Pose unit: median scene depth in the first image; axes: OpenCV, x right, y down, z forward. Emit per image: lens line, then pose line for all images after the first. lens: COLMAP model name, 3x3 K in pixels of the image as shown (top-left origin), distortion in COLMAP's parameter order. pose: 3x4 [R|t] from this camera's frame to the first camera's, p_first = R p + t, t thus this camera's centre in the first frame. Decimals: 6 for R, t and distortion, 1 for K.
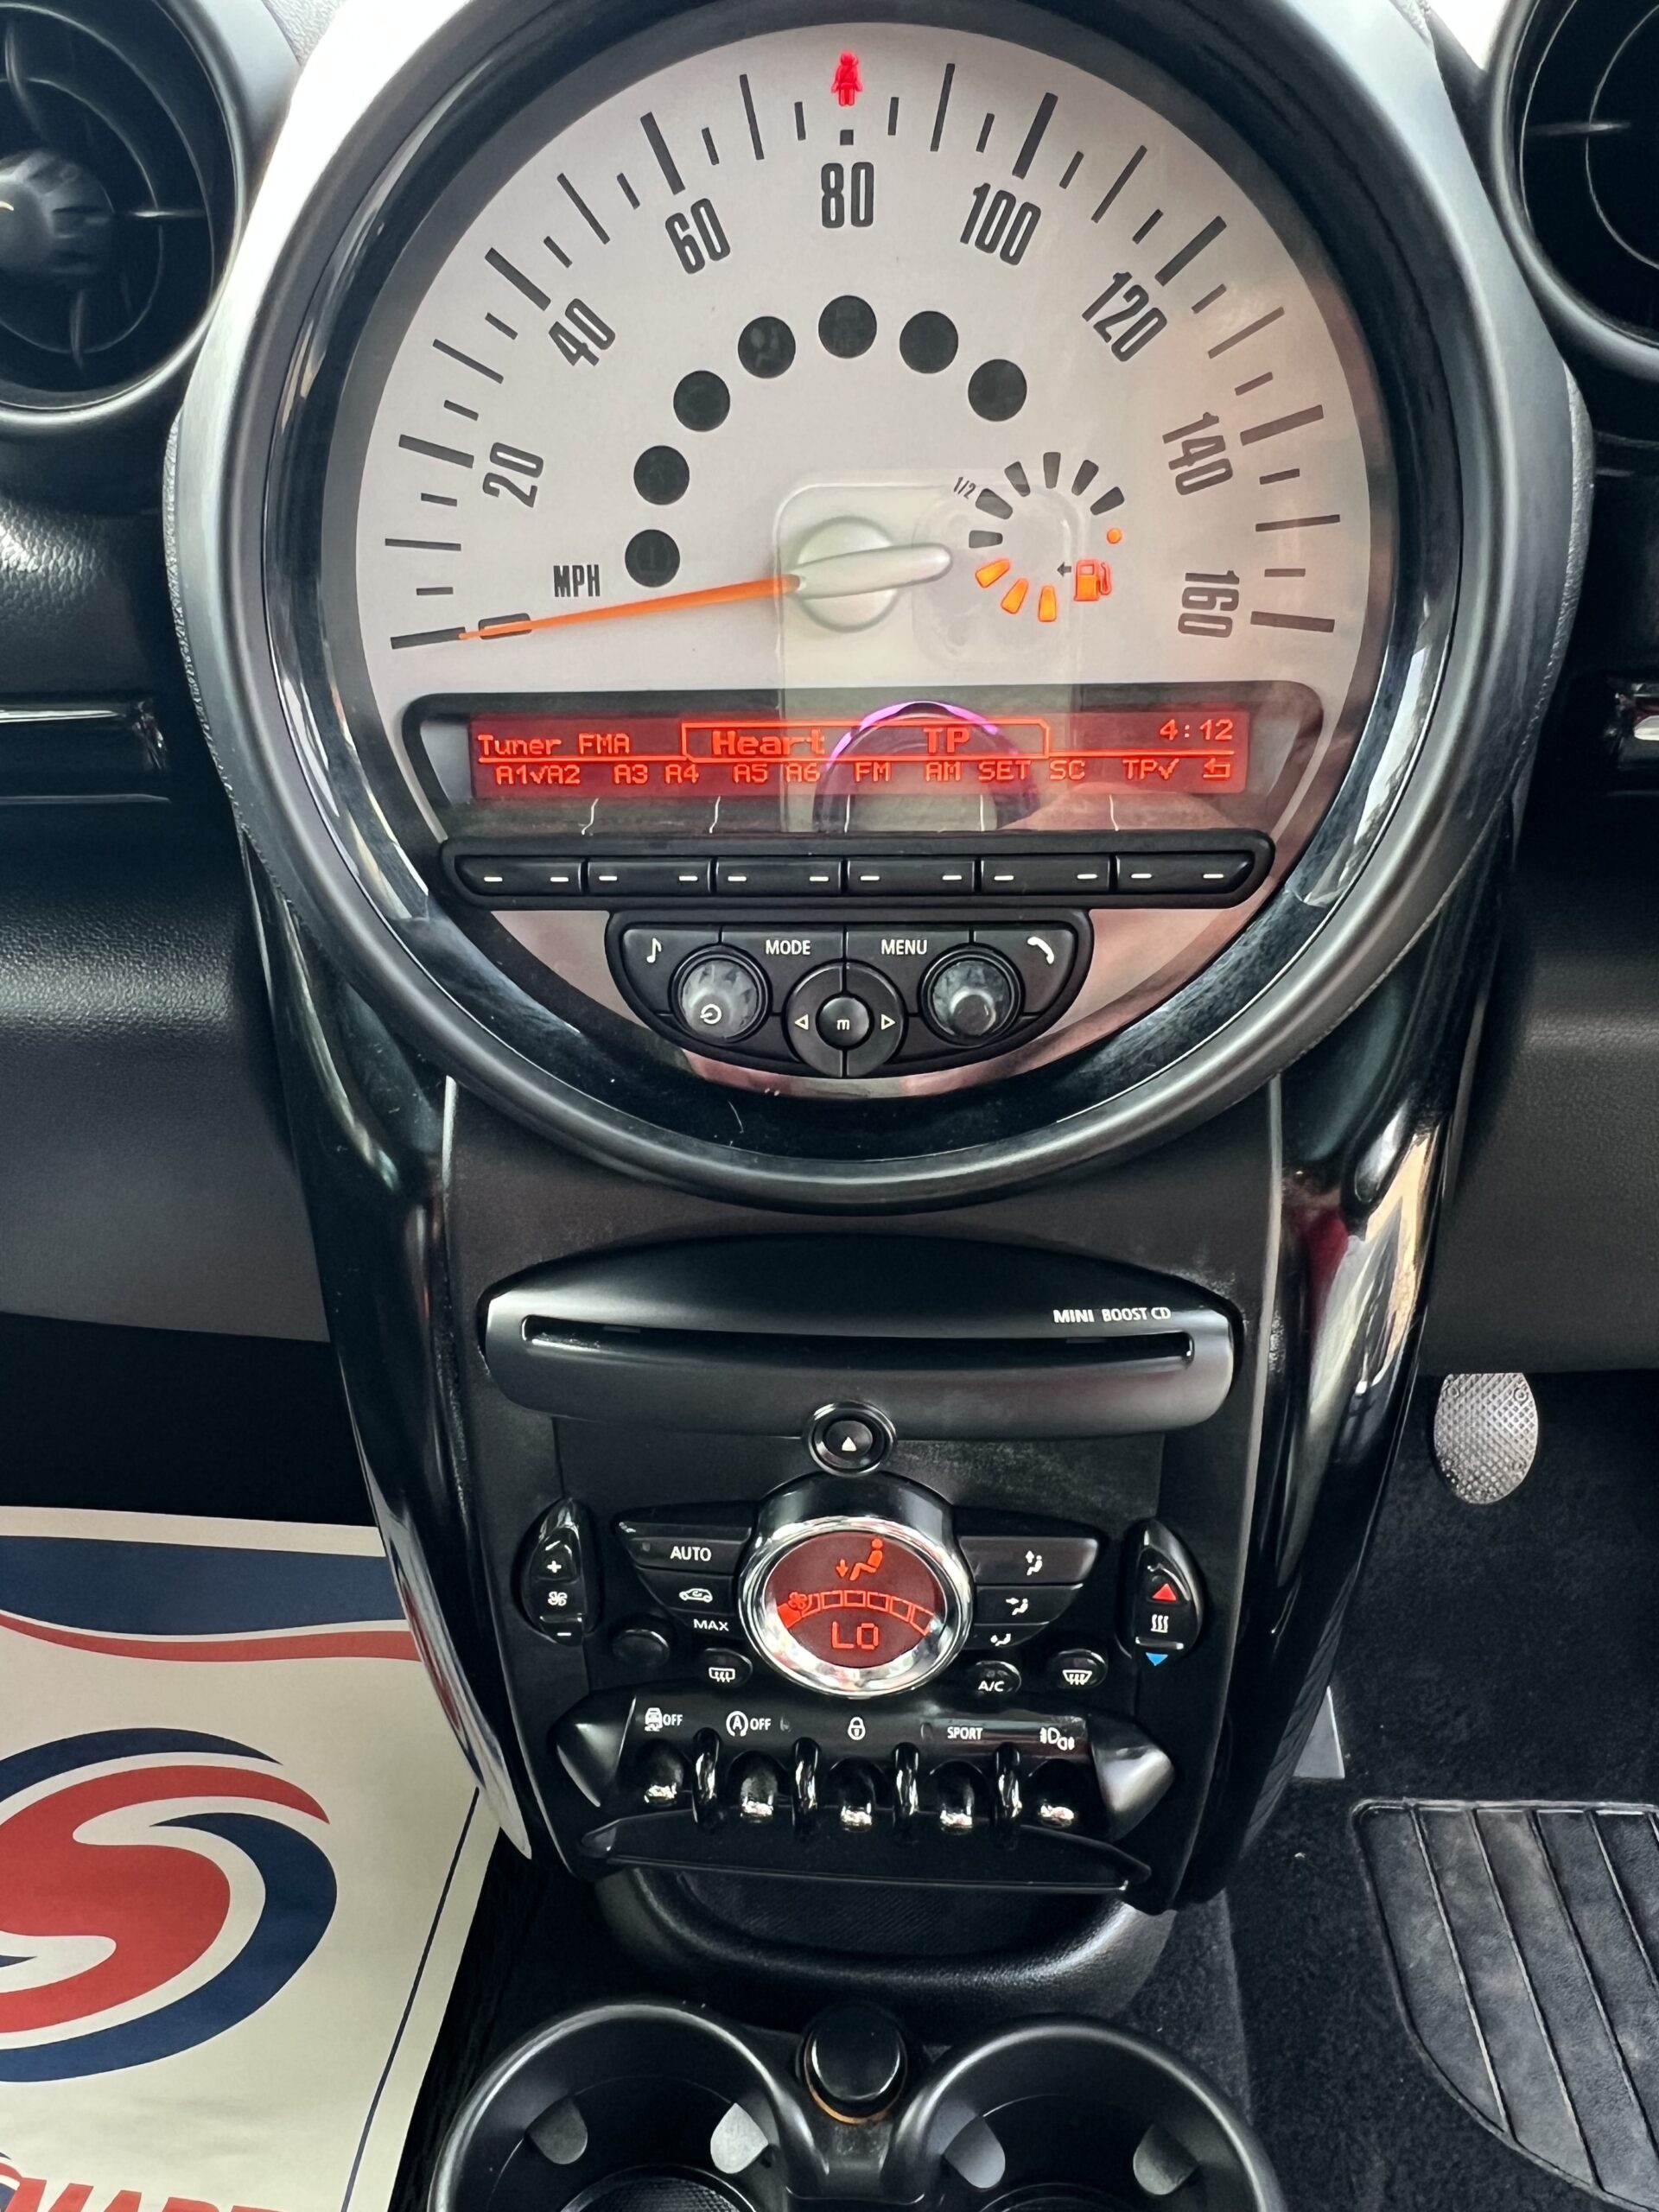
lens RADIAL K [[1737.2, 0, 829.3], [0, 1737.2, 1104.8], [0, 0, 1]] dist [-0.005979, -0.007708]
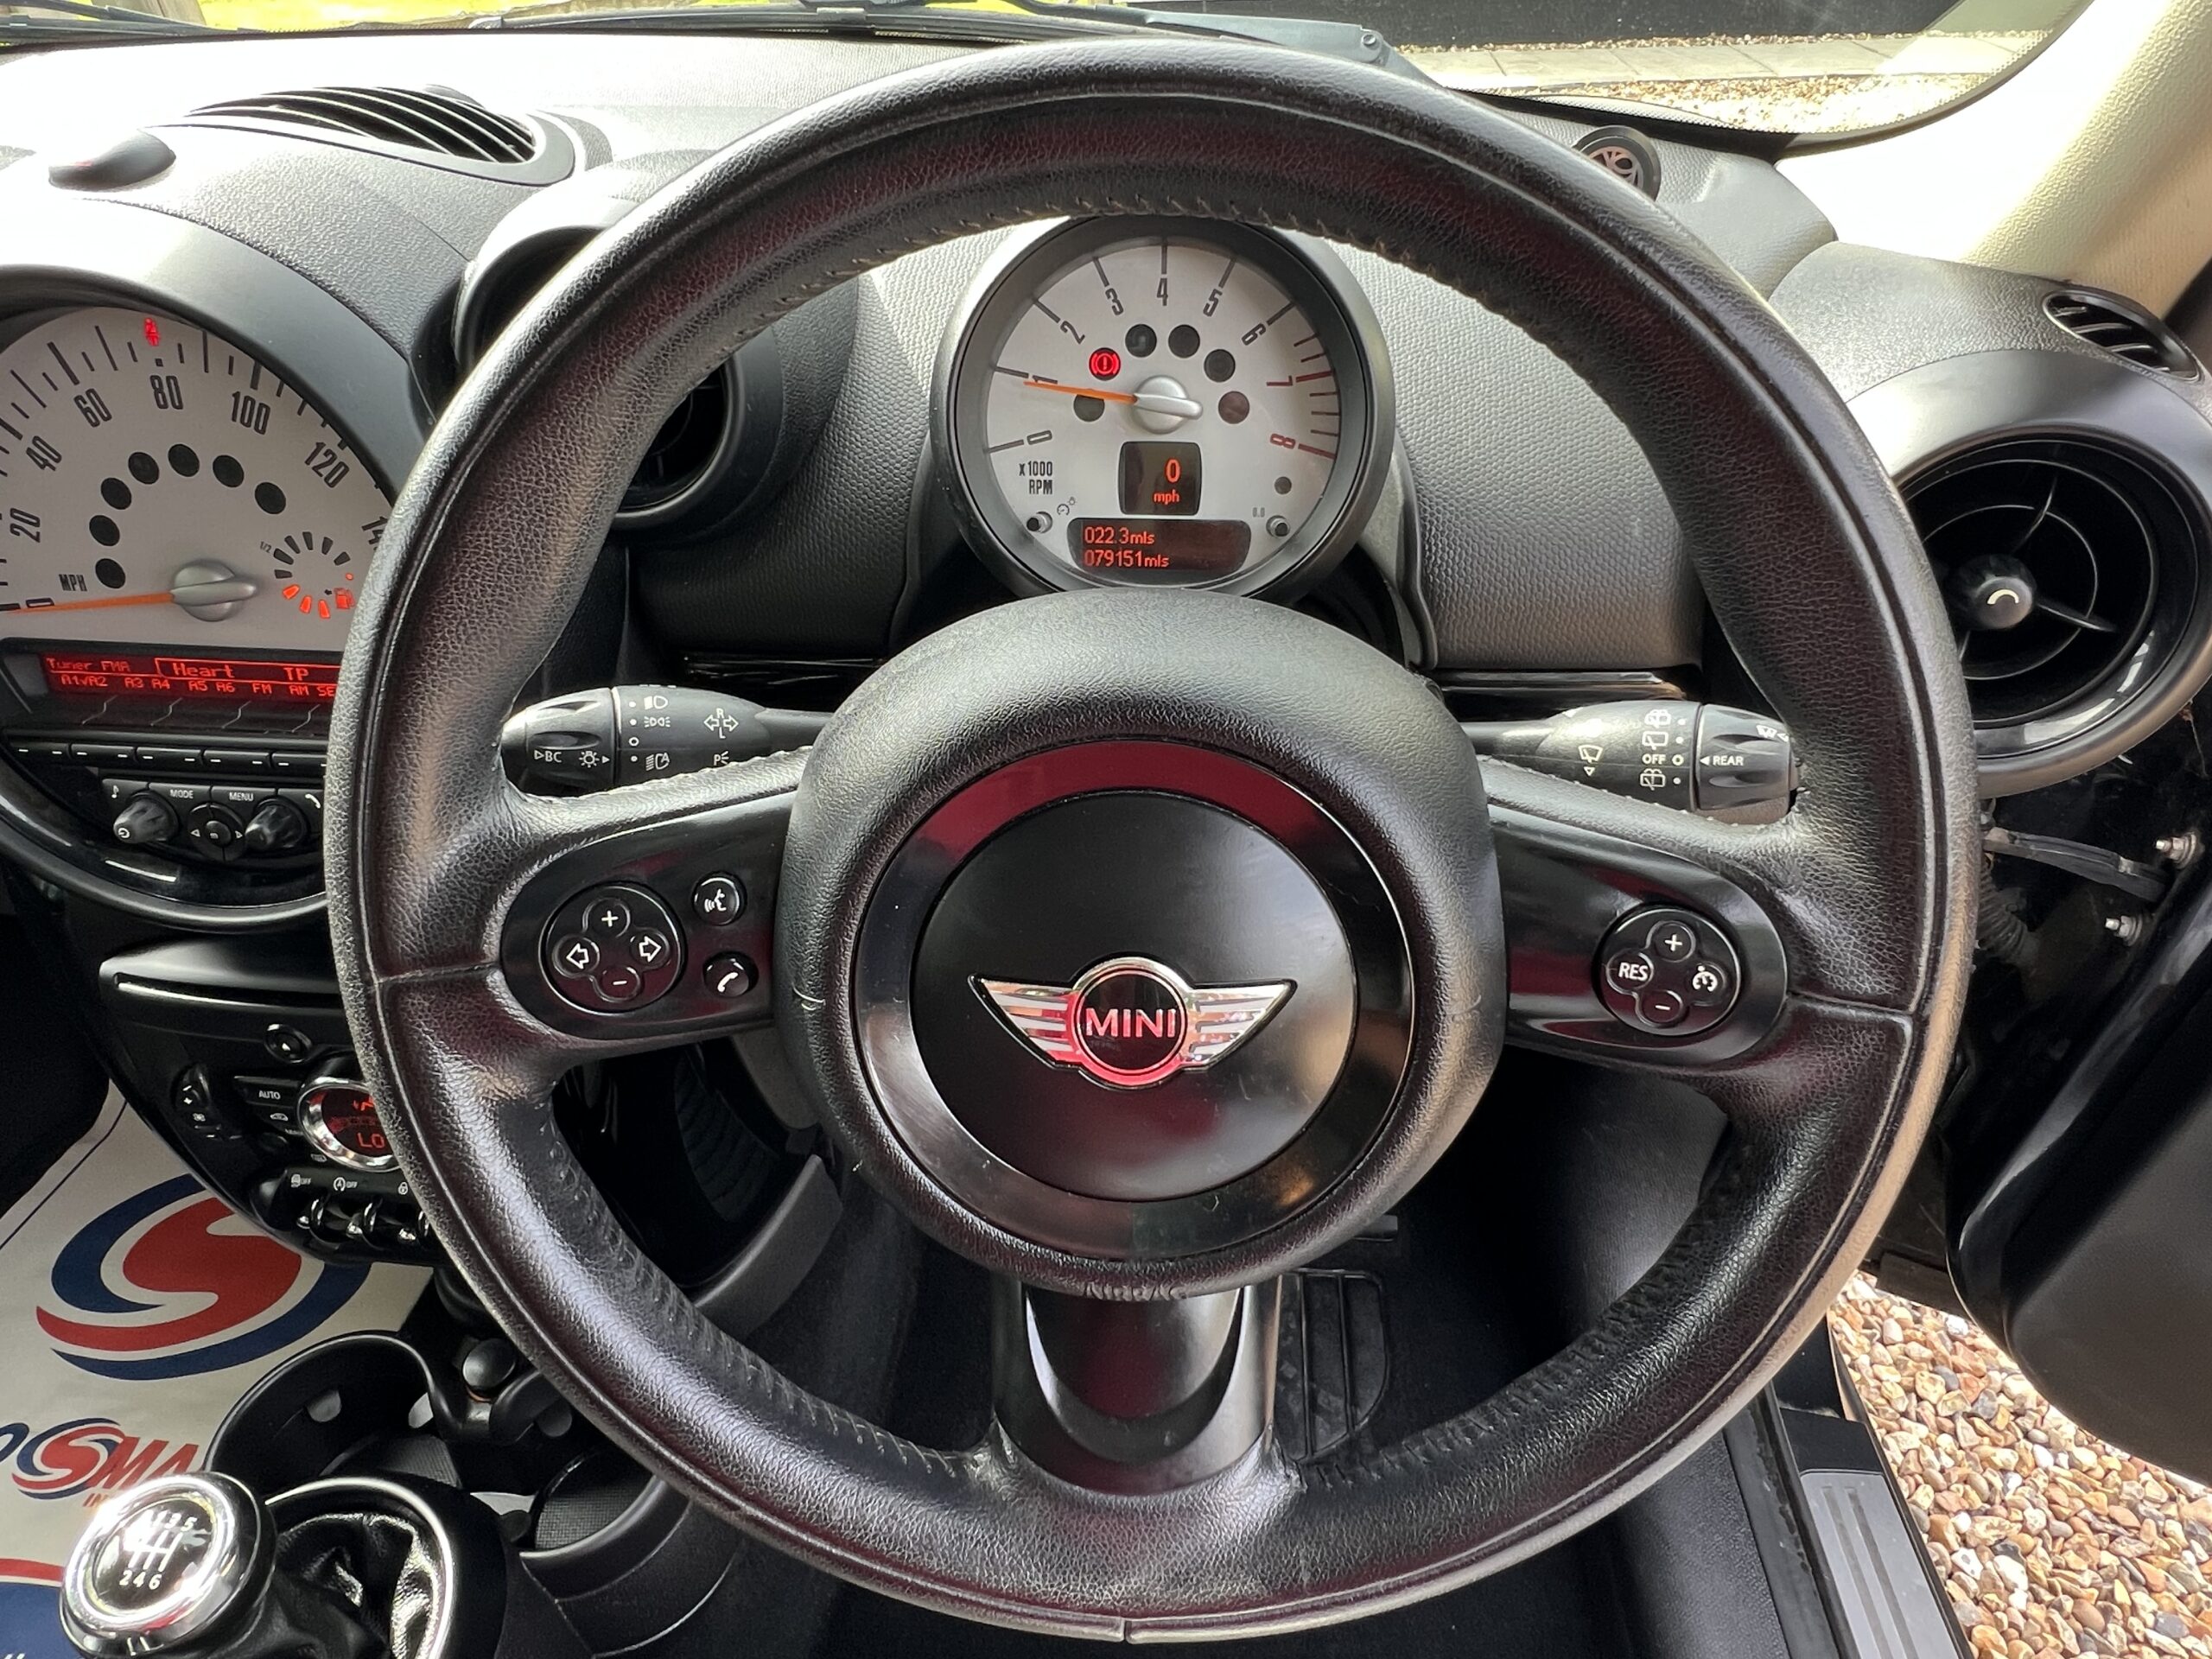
lens RADIAL K [[1283.4, 0, 1106.6], [0, 1283.4, 829.9], [0, 0, 1]] dist [-0.000616, -0.000359]
pose [[0.998715, 0.025689, 0.043692, 0.920788], [-0.030002, 0.994425, 0.101092, -0.223372], [-0.040851, -0.102273, 0.993917, -0.419934]]
